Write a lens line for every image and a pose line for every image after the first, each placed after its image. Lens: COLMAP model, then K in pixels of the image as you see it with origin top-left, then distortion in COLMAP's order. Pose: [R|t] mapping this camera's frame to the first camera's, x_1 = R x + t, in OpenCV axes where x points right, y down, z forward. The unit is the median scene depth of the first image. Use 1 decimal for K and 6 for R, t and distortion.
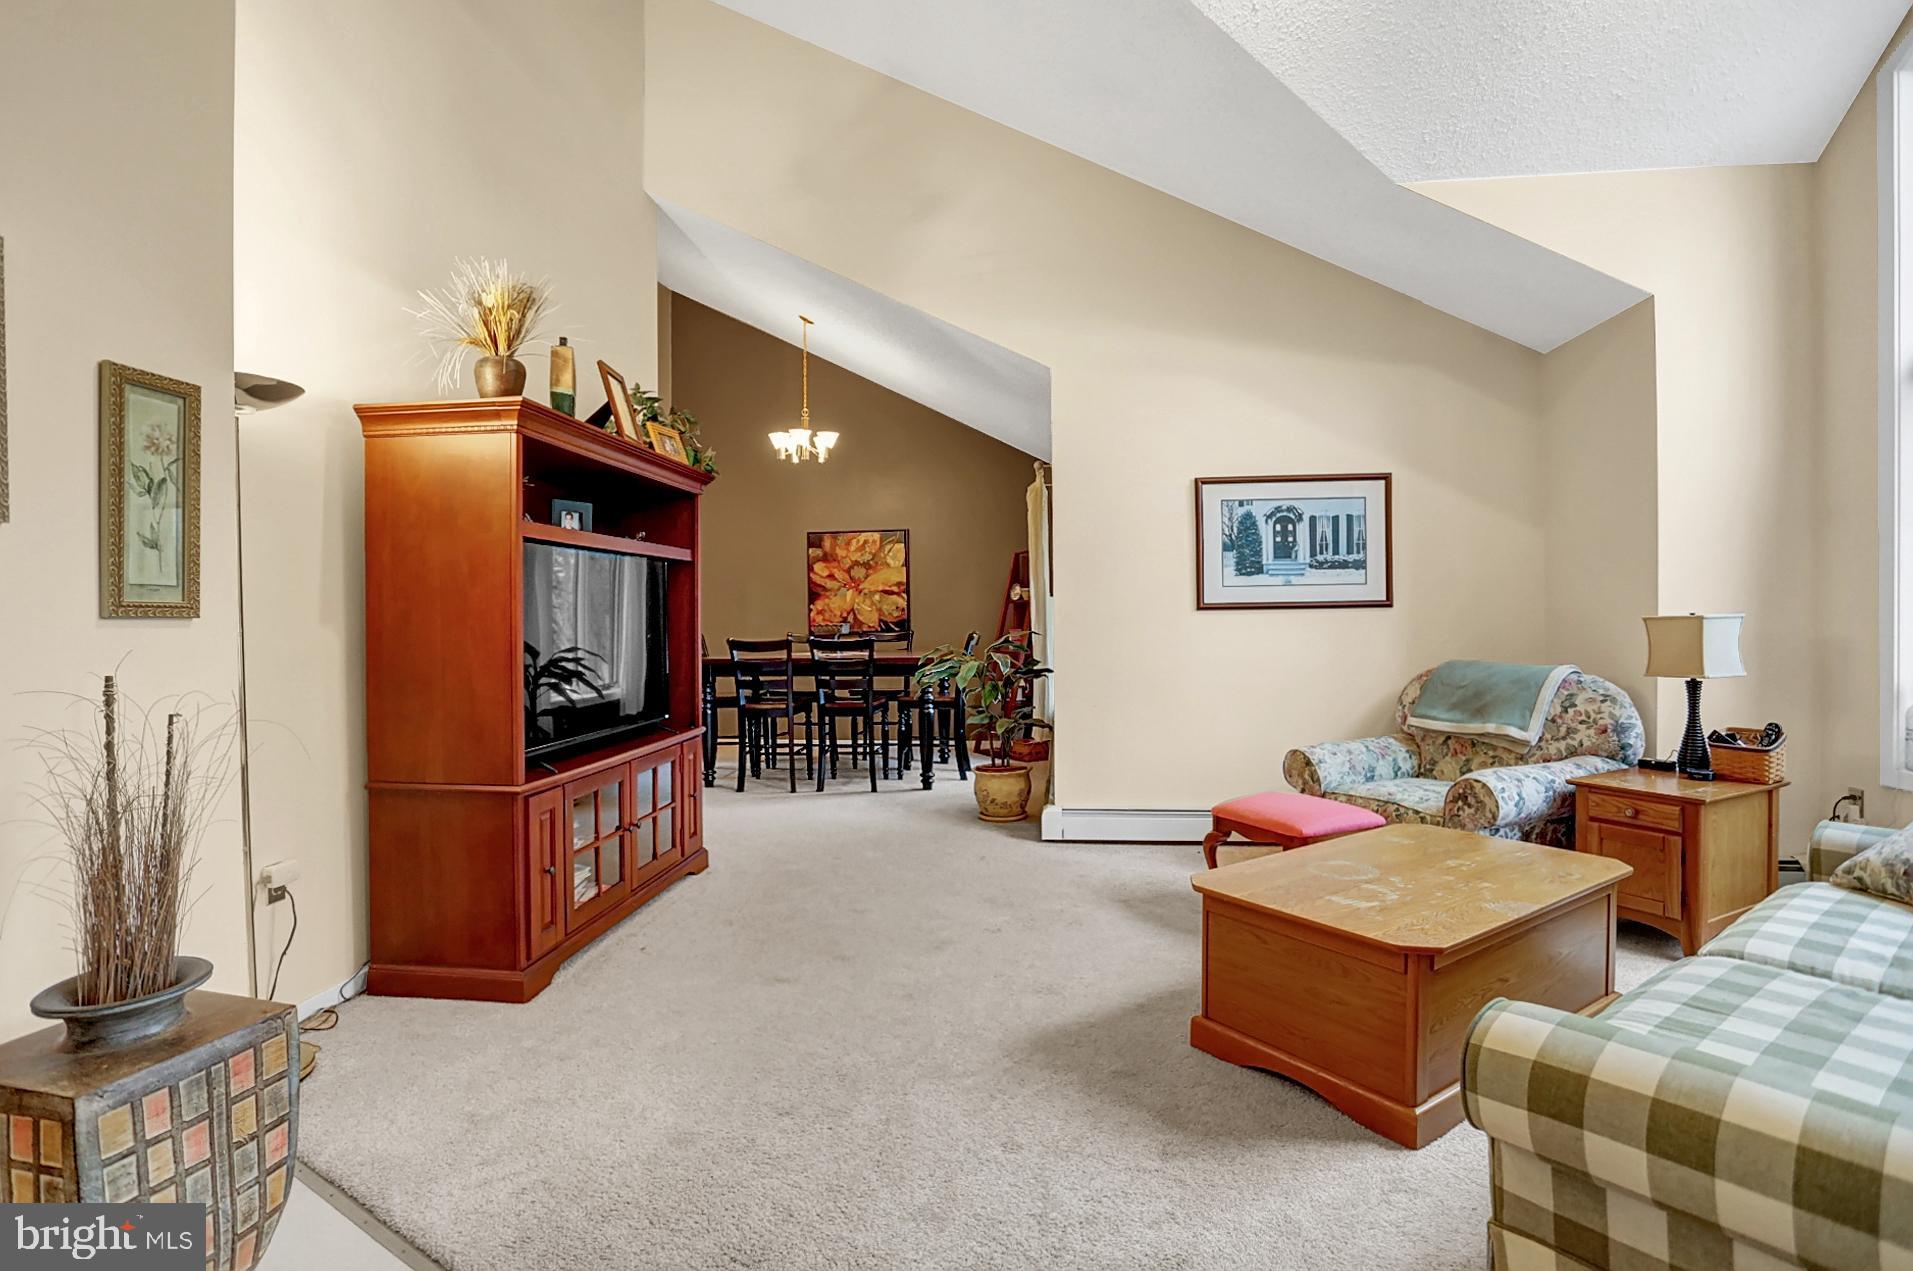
lens RADIAL K [[955.1, 0, 951.6], [0, 955.1, 622.8], [0, 0, 1]] dist [-0.081434, 0.037389]
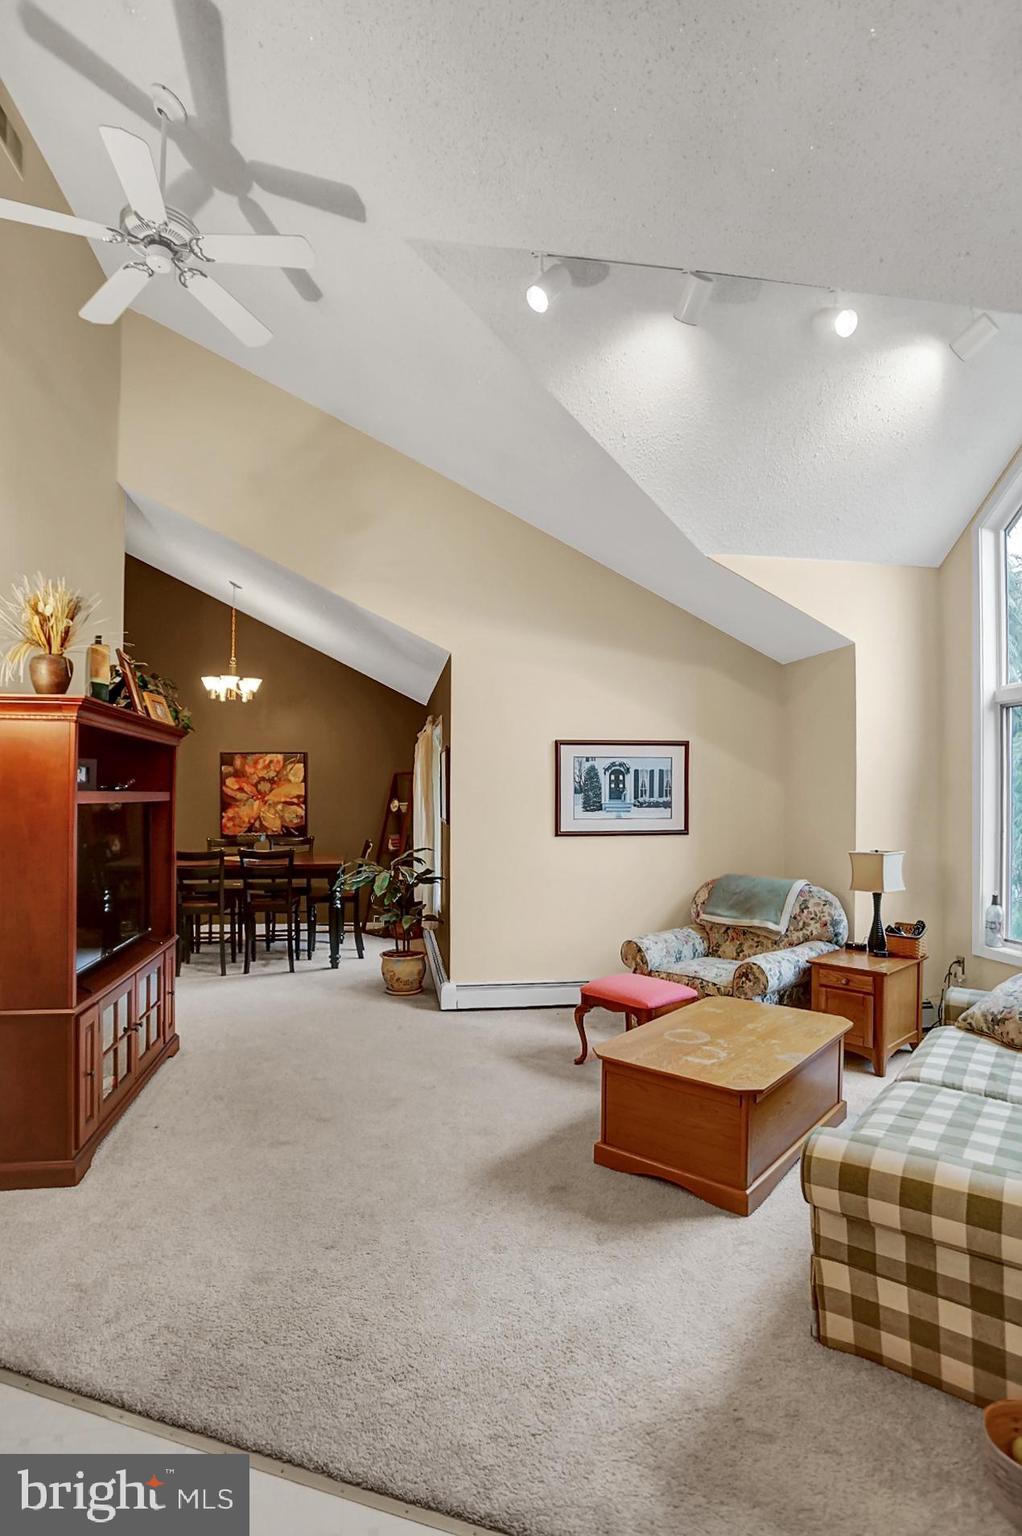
lens RADIAL K [[791.9, 0, 506.9], [0, 791.9, 789.1], [0, 0, 1]] dist [-0.085570, 0.043271]
pose [[0.963092, 0.011976, 0.268904, -0.149231], [-0.008656, 0.999871, -0.013530, -0.083387], [-0.269032, 0.010703, 0.963072, -0.103109]]
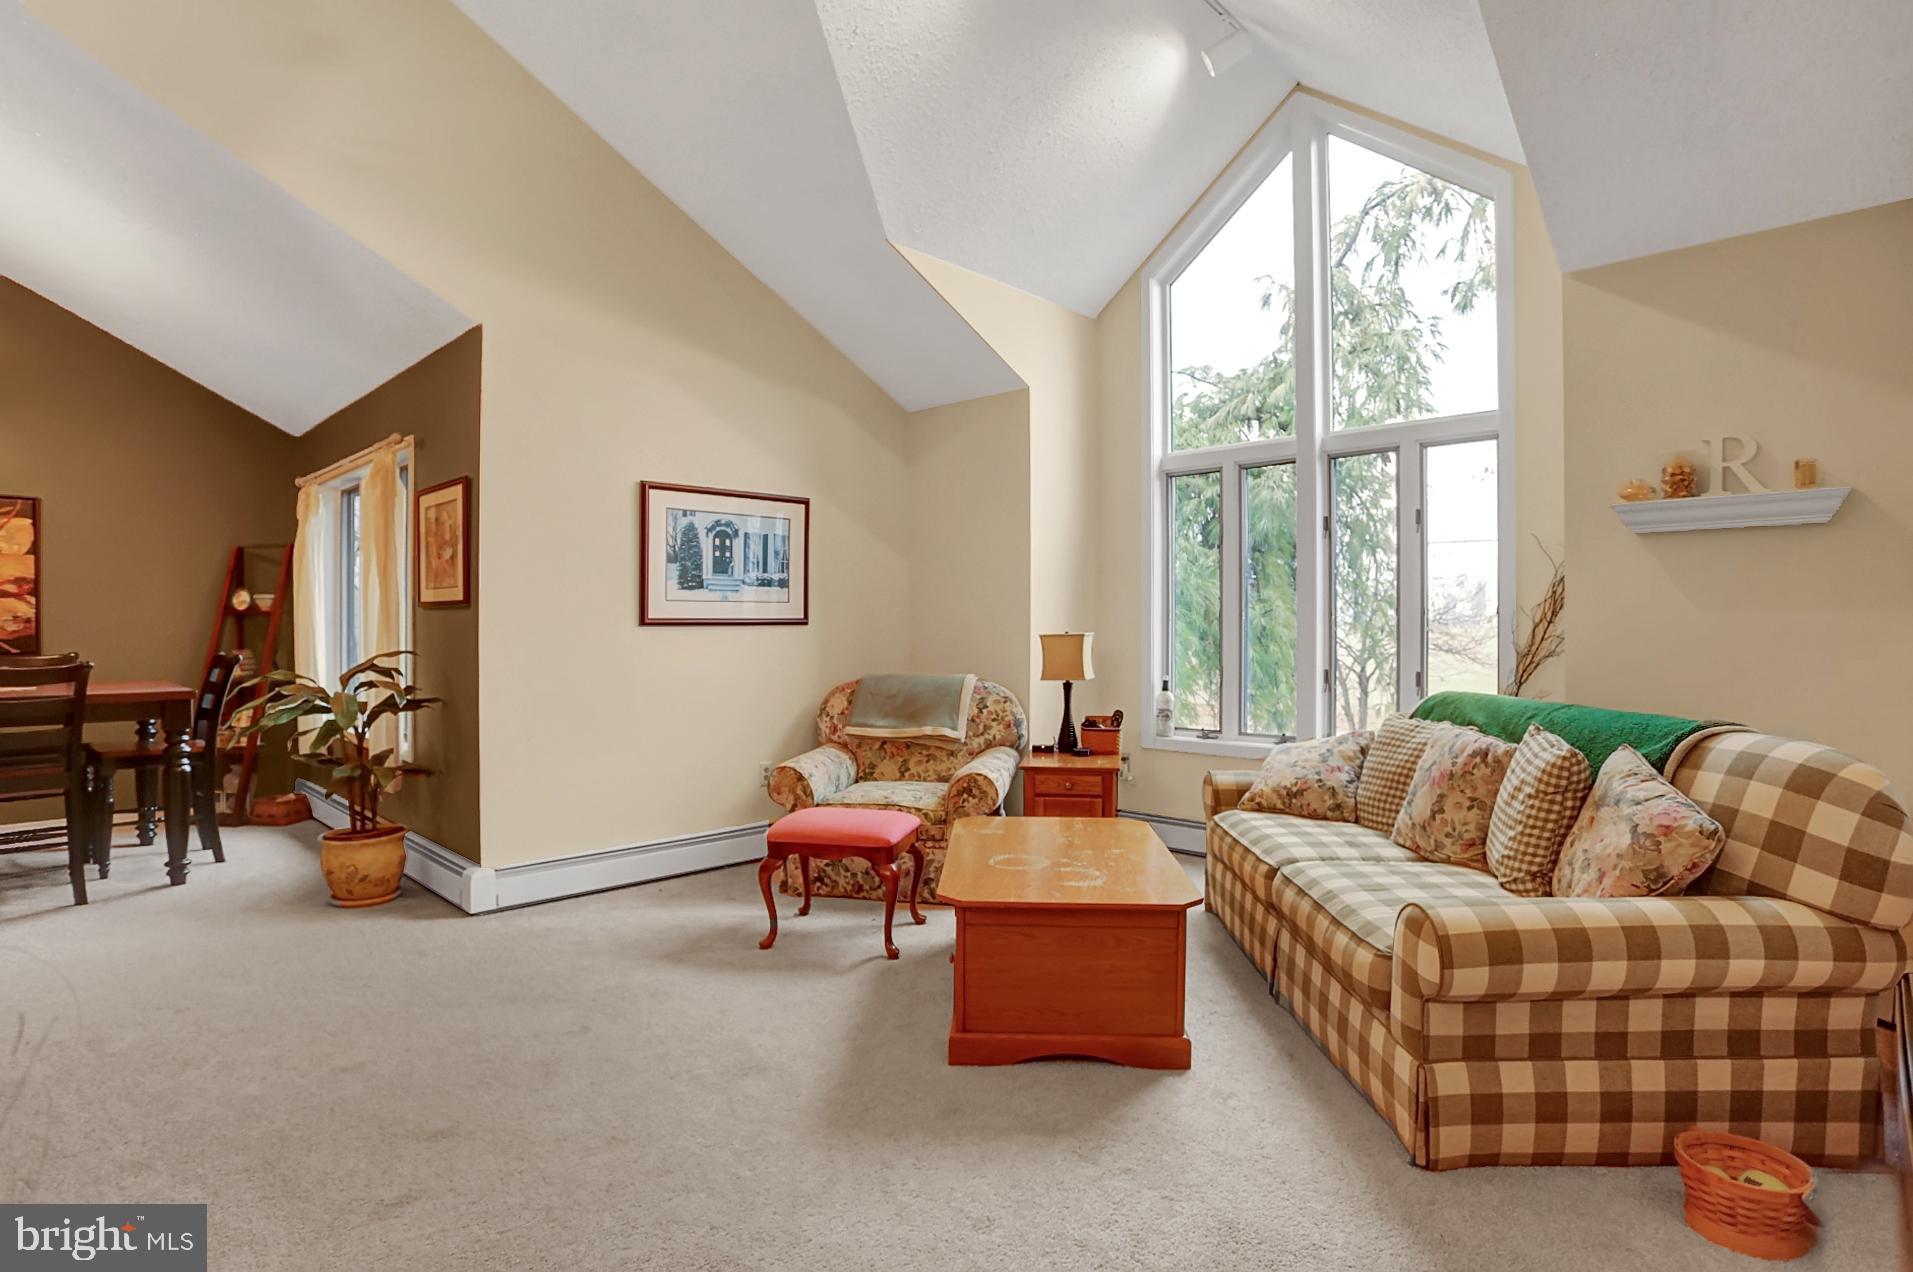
lens RADIAL K [[974.2, 0, 926.9], [0, 974.2, 629.1], [0, 0, 1]] dist [-0.084413, 0.041953]
pose [[0.605258, 0.009388, 0.795974, -0.398974], [0.001757, 0.999912, -0.013129, 0.003380], [-0.796027, 0.009345, 0.605189, 0.282044]]
